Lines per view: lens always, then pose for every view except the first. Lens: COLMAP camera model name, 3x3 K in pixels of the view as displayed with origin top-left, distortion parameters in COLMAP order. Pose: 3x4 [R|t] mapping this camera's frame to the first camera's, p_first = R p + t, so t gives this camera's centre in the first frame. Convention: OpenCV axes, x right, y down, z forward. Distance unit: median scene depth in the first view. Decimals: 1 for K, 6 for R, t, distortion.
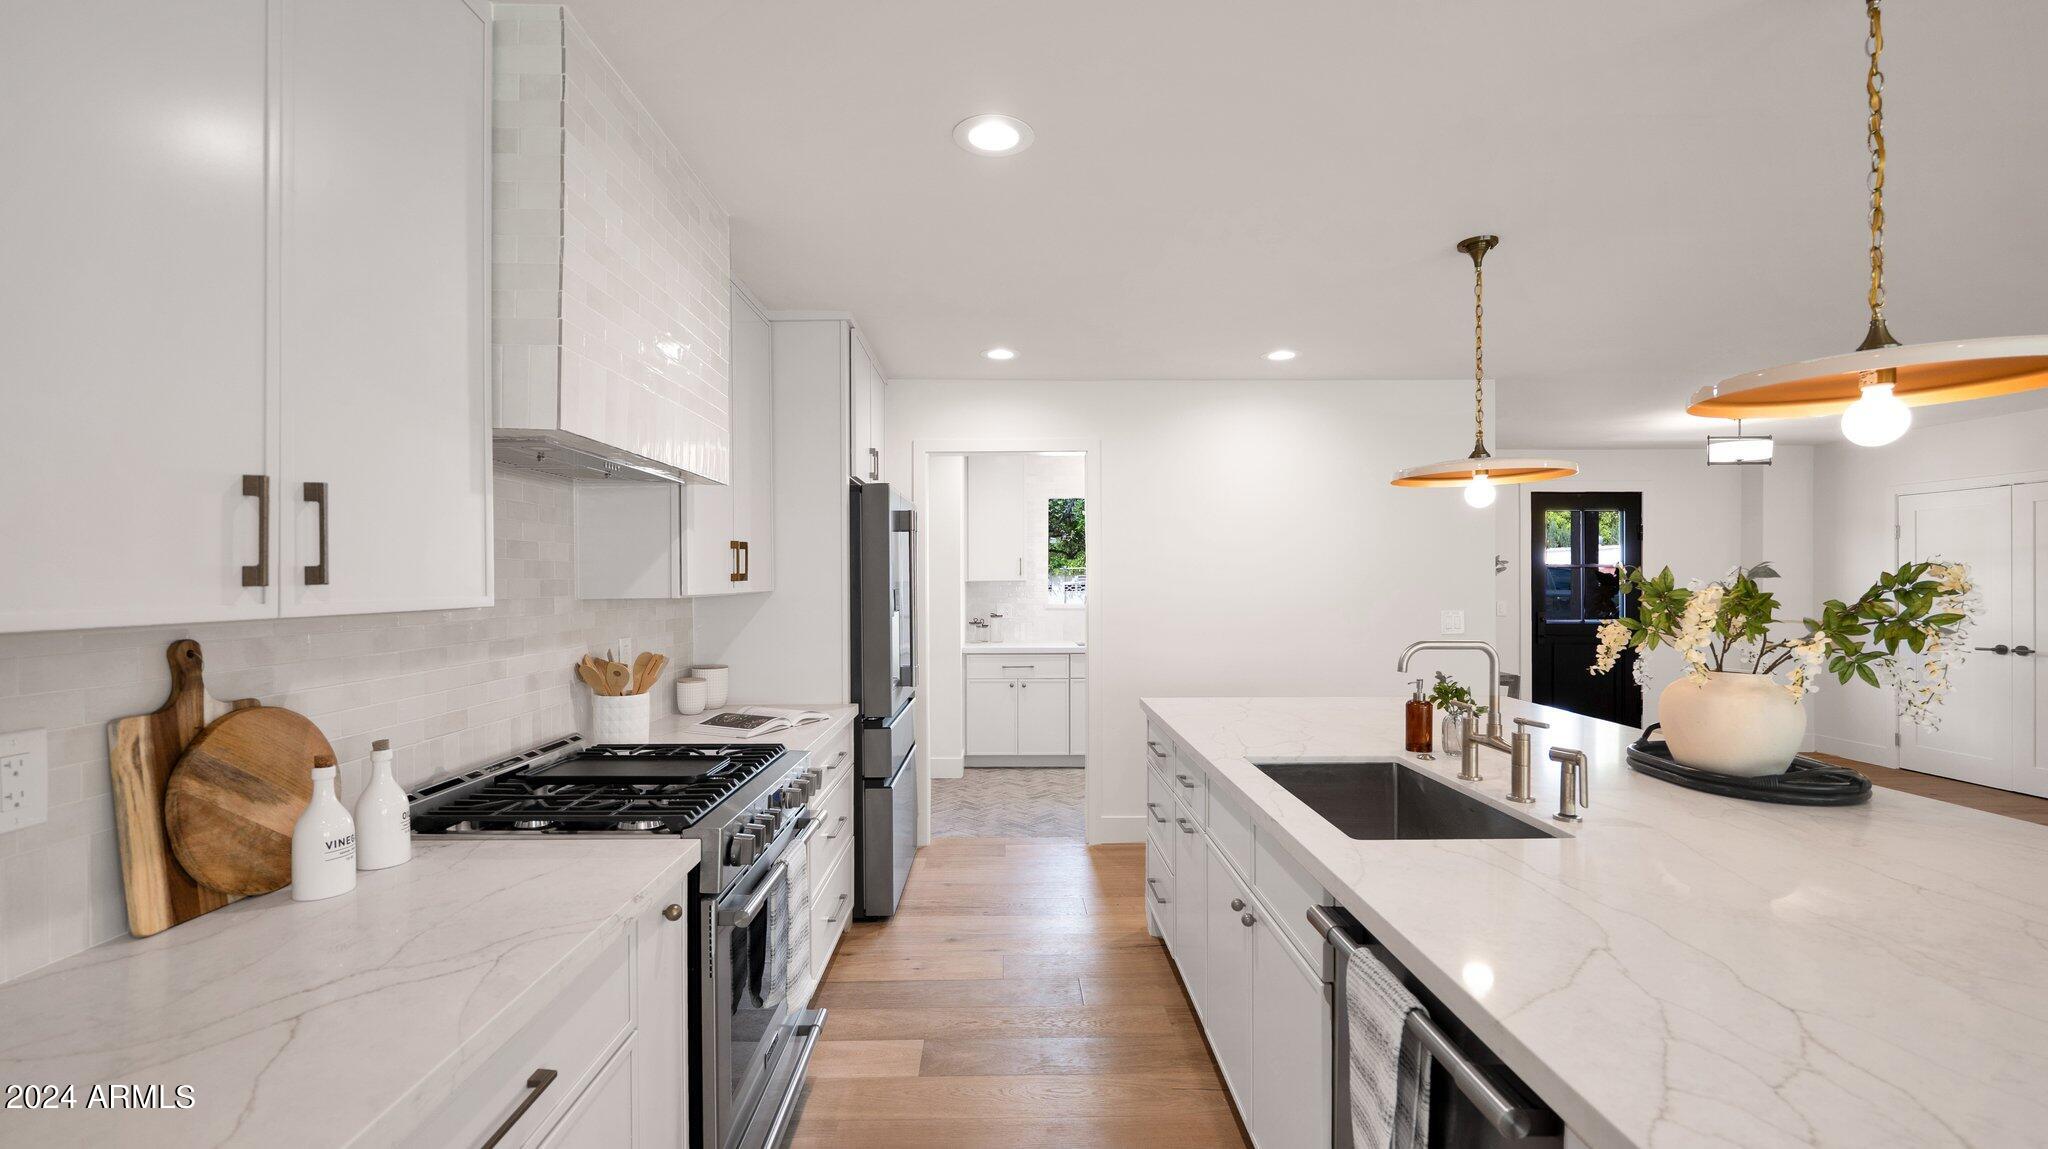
lens RADIAL K [[861.7, 0, 1024.0], [0, 861.7, 574.5], [0, 0, 1]] dist [-0.001914, -0.000132]
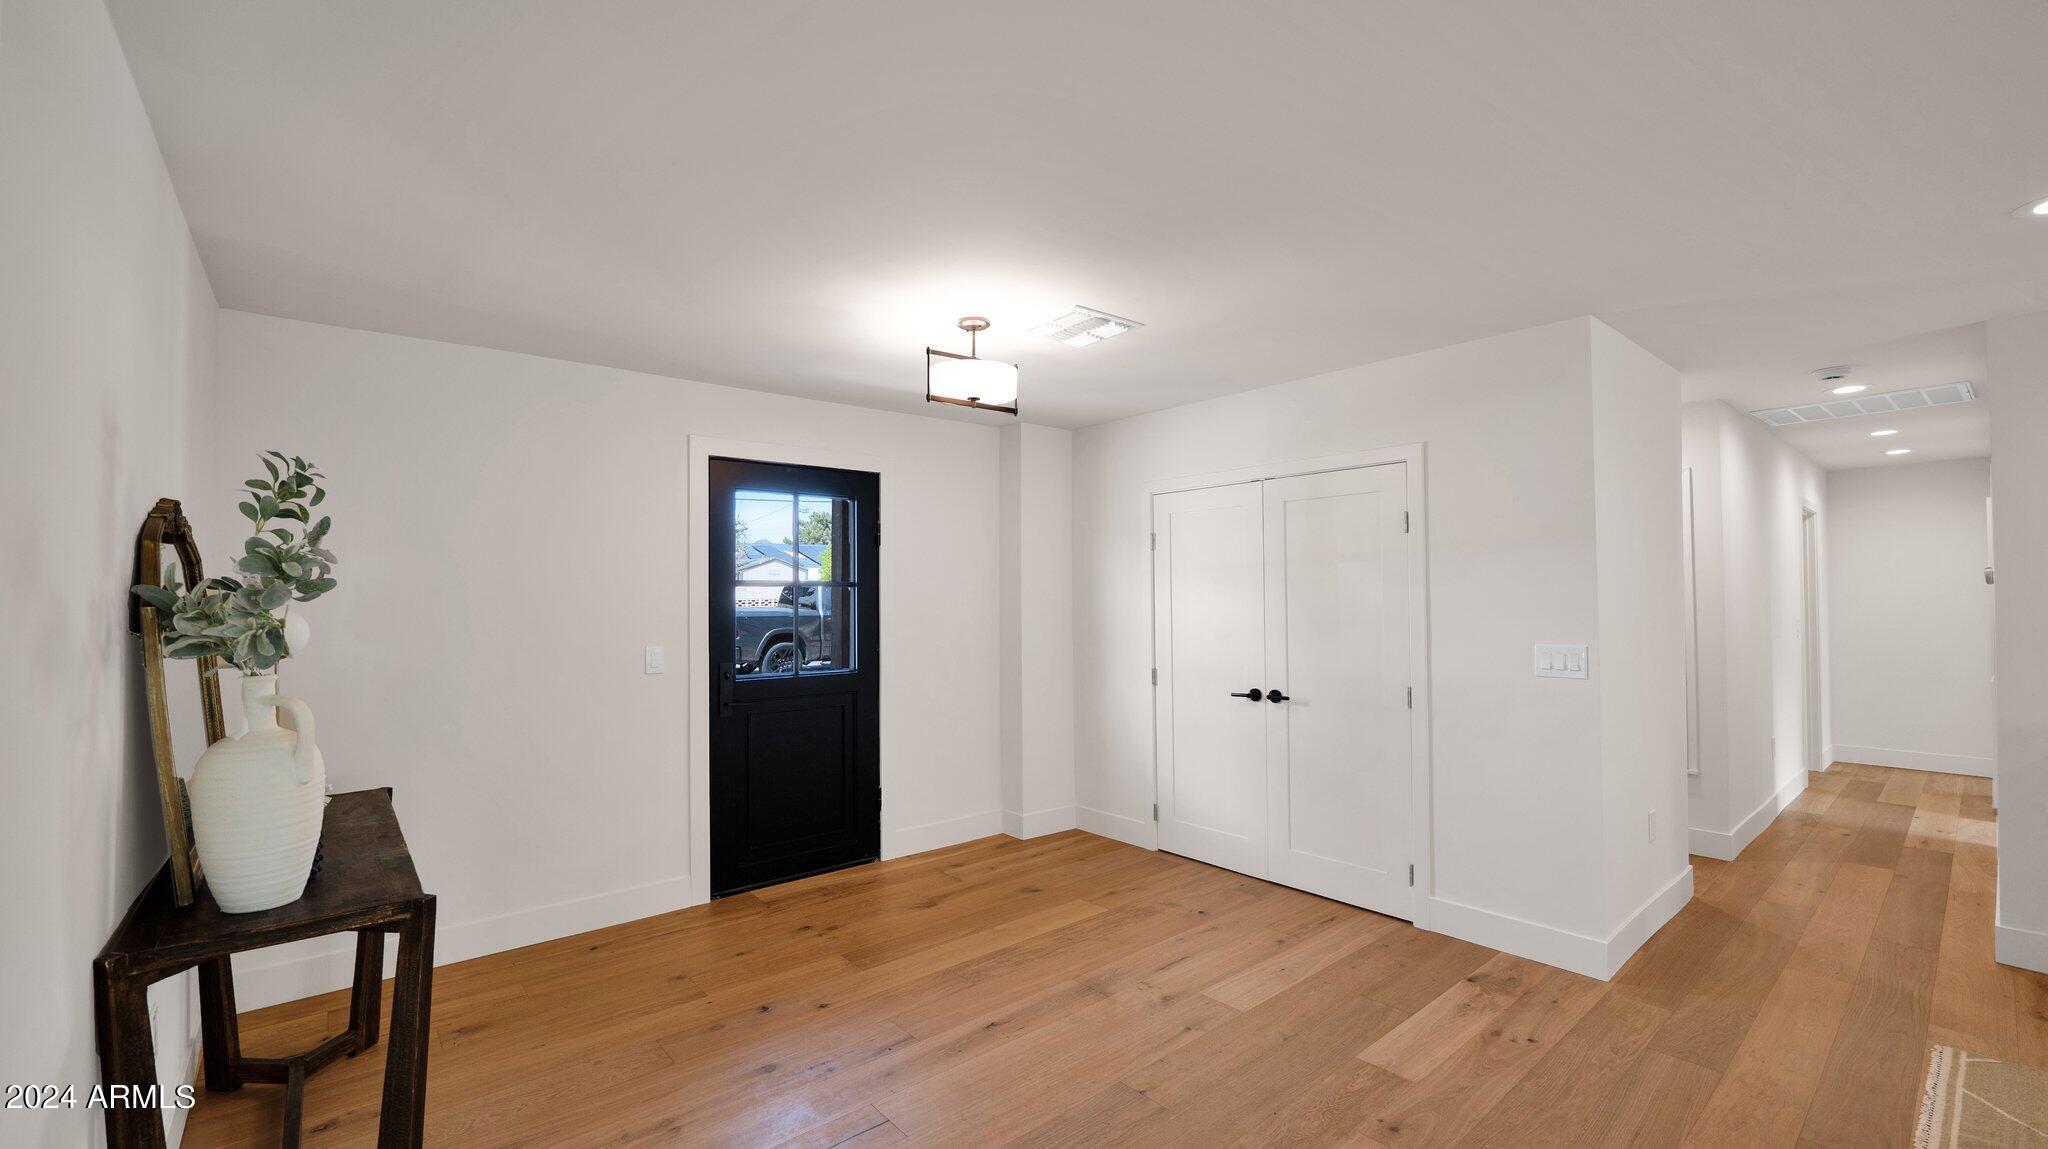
lens RADIAL K [[838.5, 0, 1024.0], [0, 838.5, 574.5], [0, 0, 1]] dist [-0.001791, -0.000105]
pose [[0.780073, 0.013493, 0.625543, 0.510992], [0.003535, 0.999656, -0.025970, -0.000712], [-0.625678, 0.022470, 0.779757, 0.546667]]
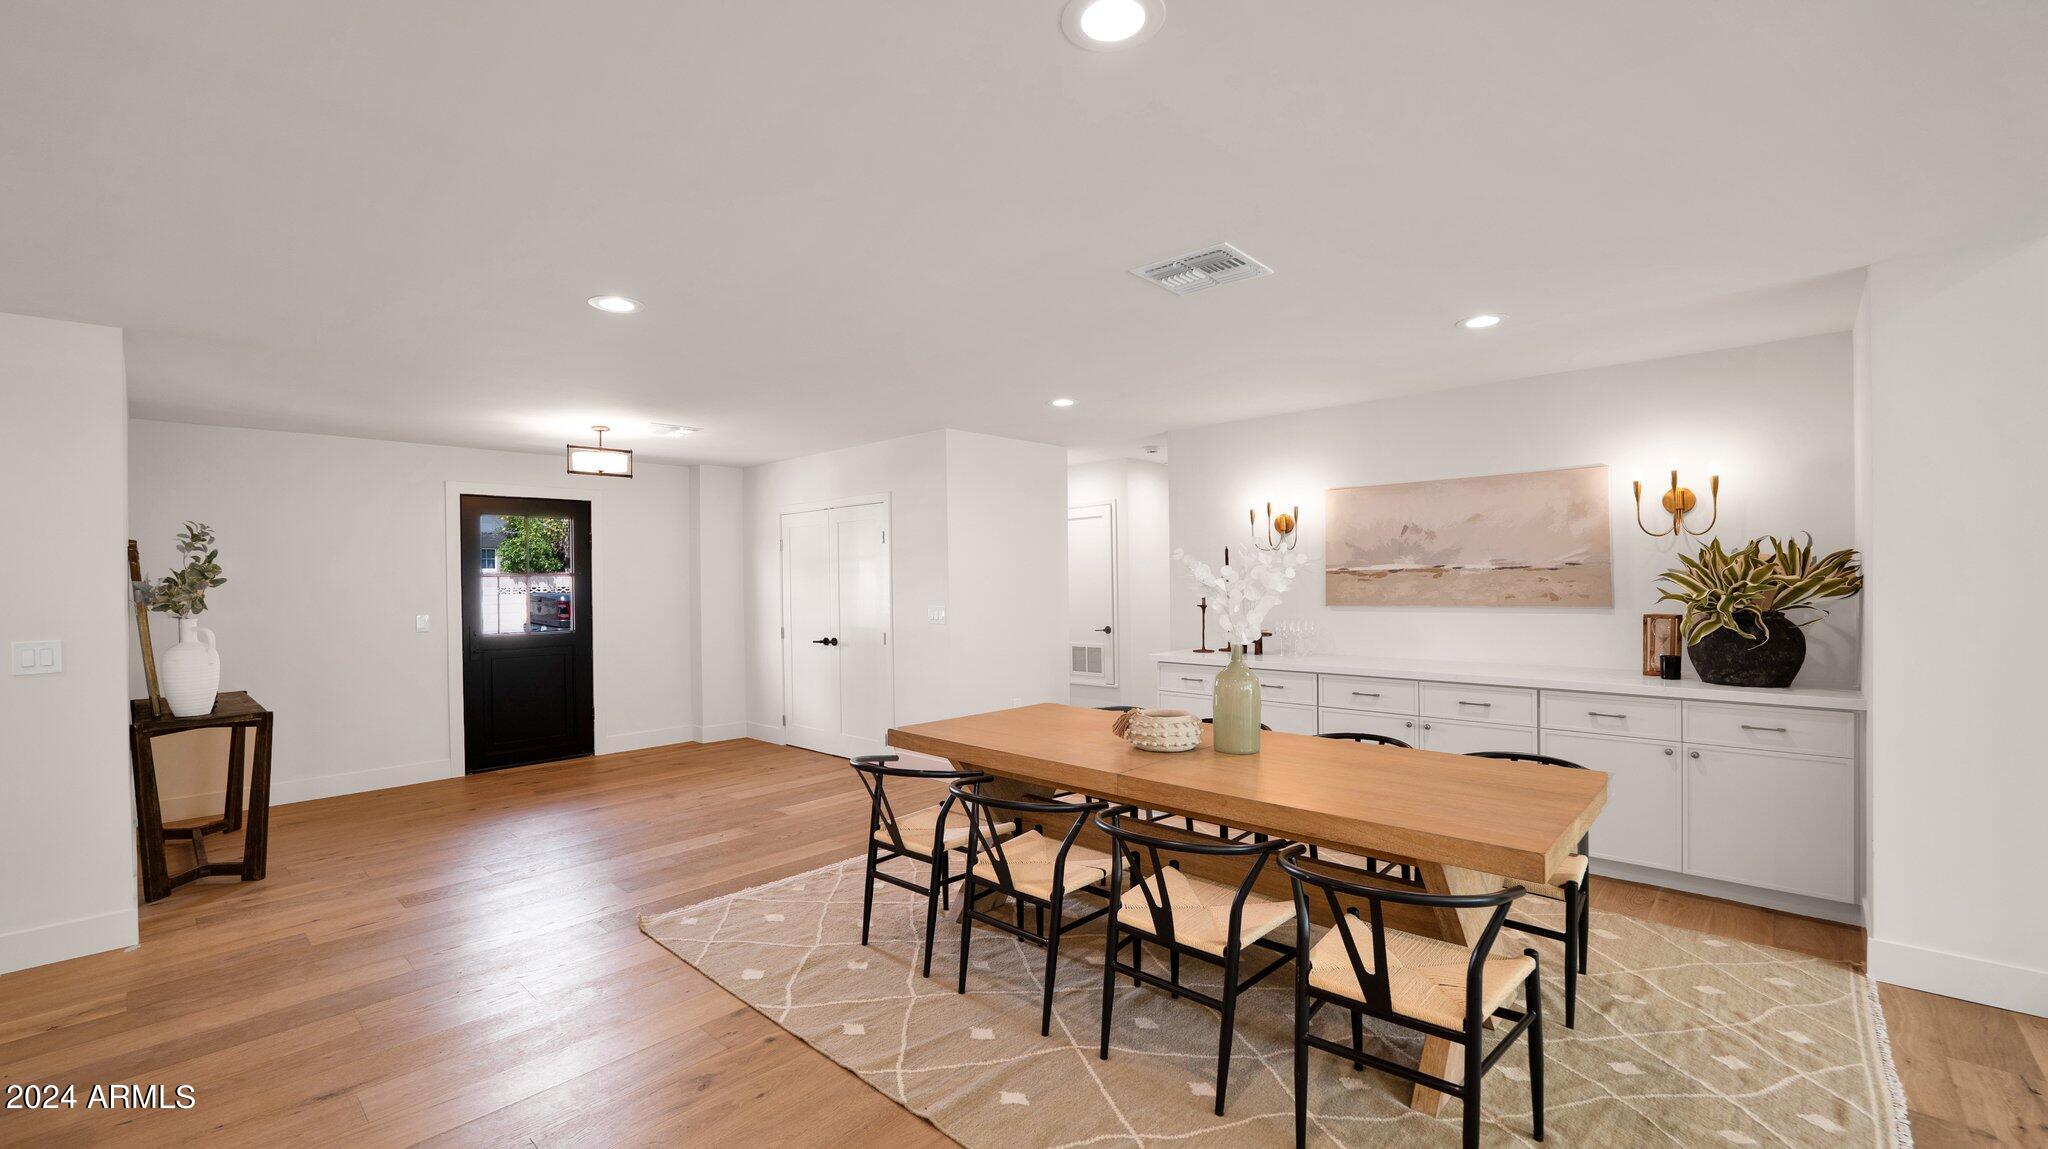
lens RADIAL K [[830.5, 0, 1009.6], [0, 830.5, 571.3], [0, 0, 1]] dist [-0.000468, -0.000035]
pose [[0.706078, -0.001254, 0.708133, 0.478569], [0.010975, 0.999898, -0.009173, 0.000444], [-0.708049, 0.014249, 0.706019, -0.035107]]
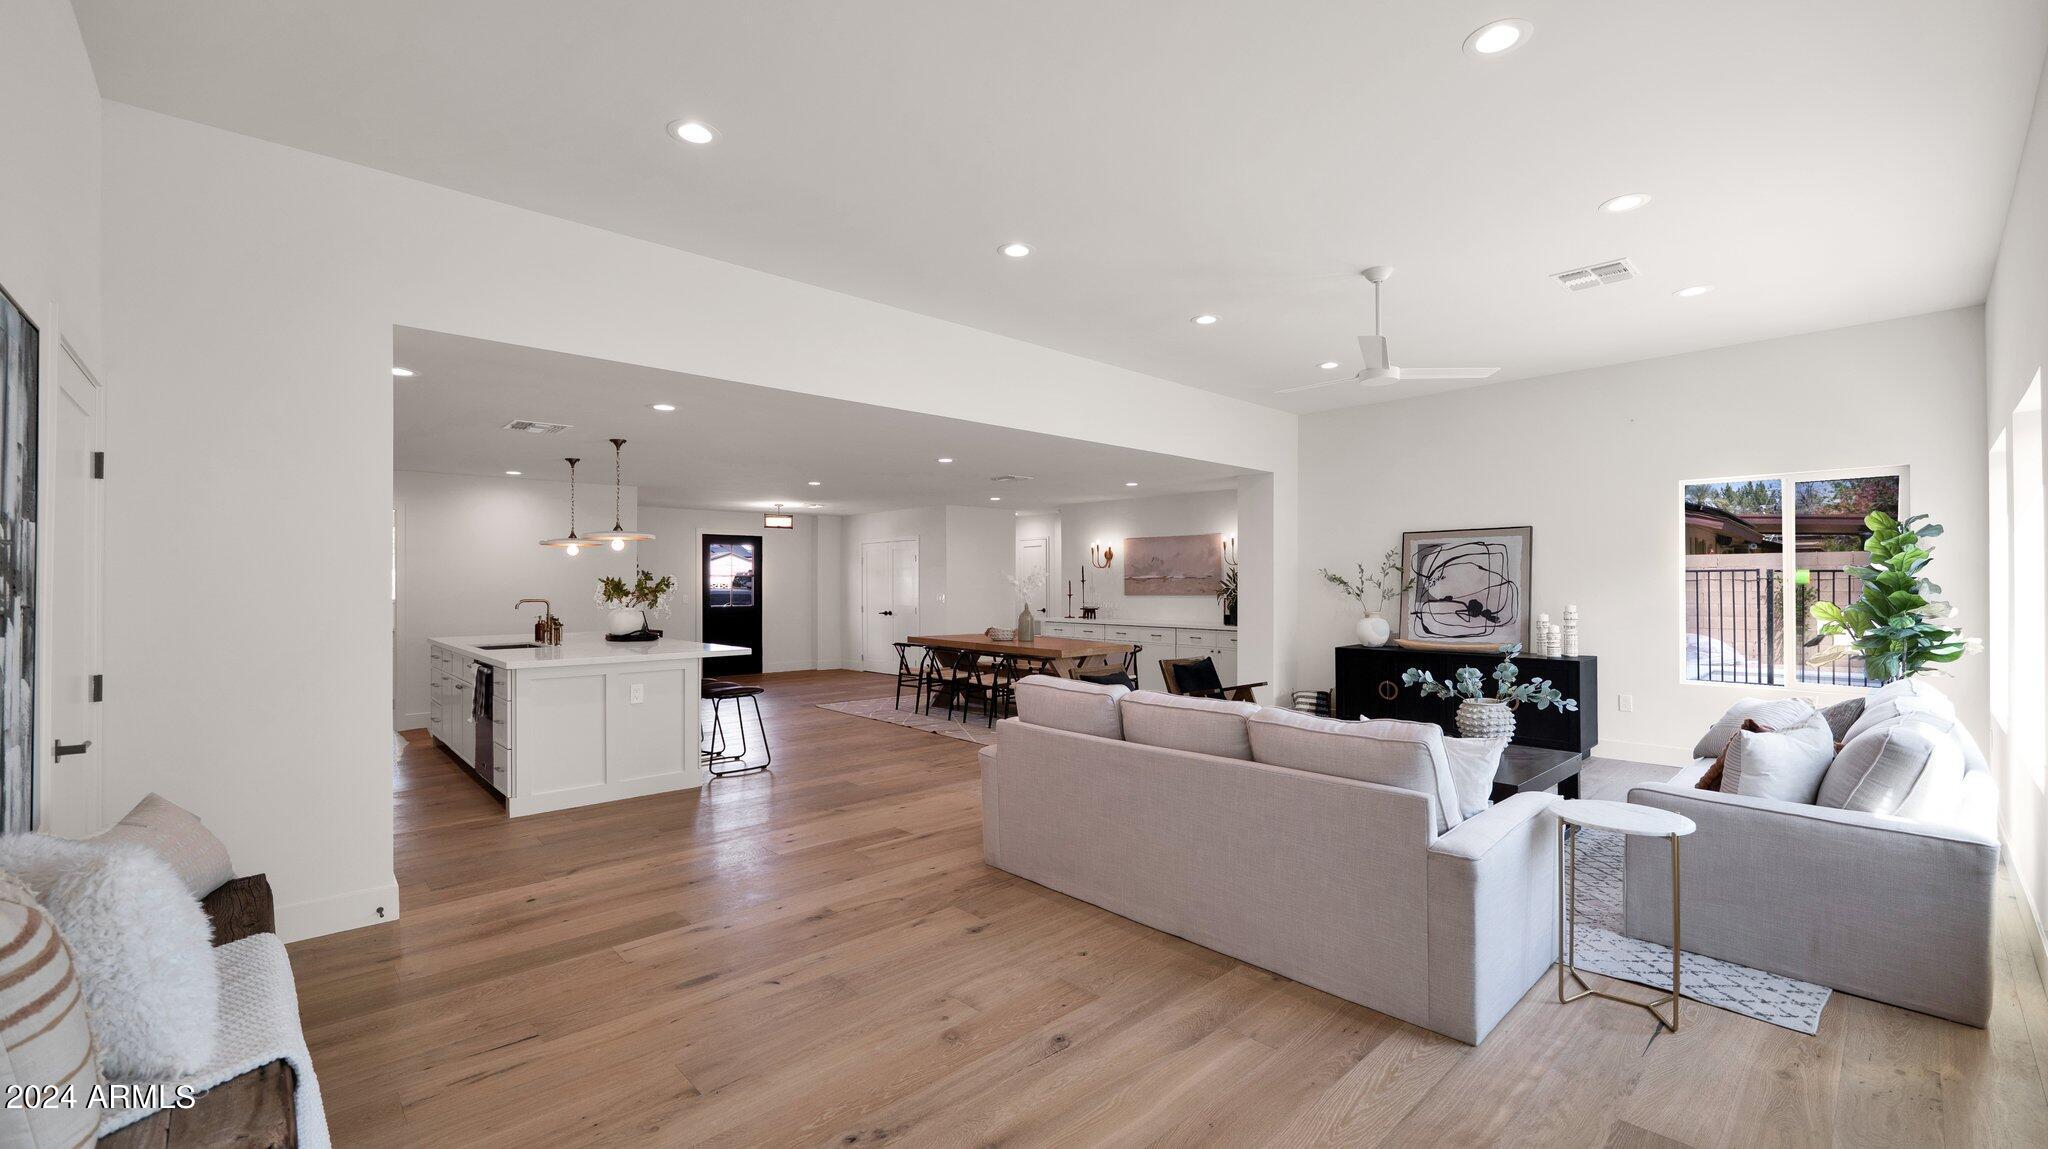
lens RADIAL K [[838.5, 0, 1024.0], [0, 838.5, 574.5], [0, 0, 1]] dist [-0.001791, -0.000105]
pose [[0.746171, 0.006114, 0.665726, -0.086822], [0.000132, 0.999956, -0.009332, 0.004753], [-0.665755, 0.007051, 0.746137, -0.934076]]
